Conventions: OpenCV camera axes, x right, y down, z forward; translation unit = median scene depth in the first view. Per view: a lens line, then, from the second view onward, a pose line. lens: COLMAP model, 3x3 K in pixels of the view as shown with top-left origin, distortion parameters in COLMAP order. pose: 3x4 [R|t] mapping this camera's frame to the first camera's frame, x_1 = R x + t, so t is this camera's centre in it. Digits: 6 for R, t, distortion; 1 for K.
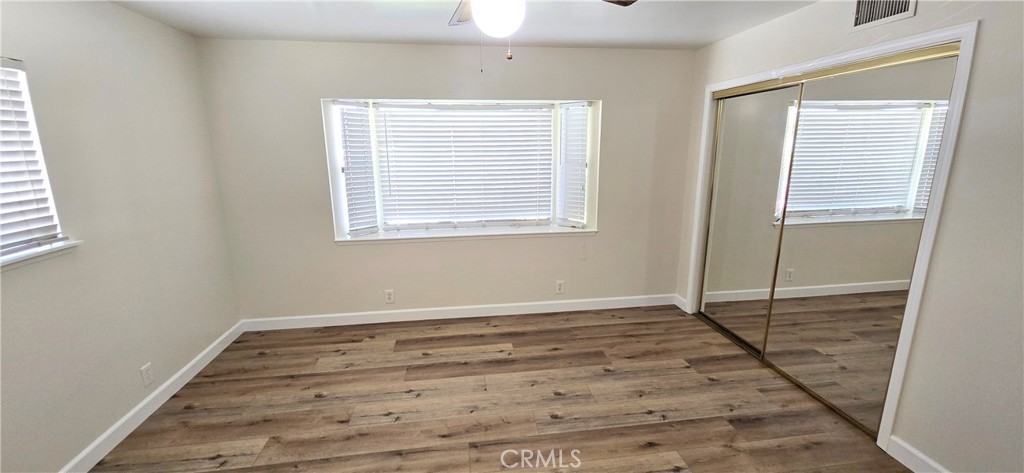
lens RADIAL K [[410.6, 0, 510.6], [0, 410.6, 239.4], [0, 0, 1]] dist [-0.002162, -0.000178]
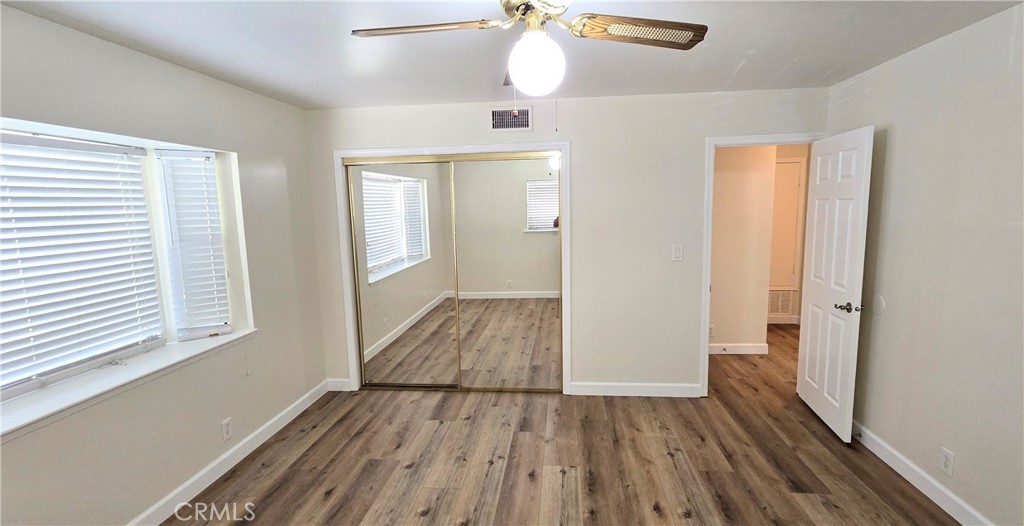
lens RADIAL K [[464.7, 0, 512.4], [0, 464.7, 262.5], [0, 0, 1]] dist [0.002699, 0.000216]
pose [[0.253120, -0.120091, 0.959952, -0.507529], [0.235228, 0.970127, 0.059339, -0.088224], [-0.938402, 0.210788, 0.273807, 0.374249]]
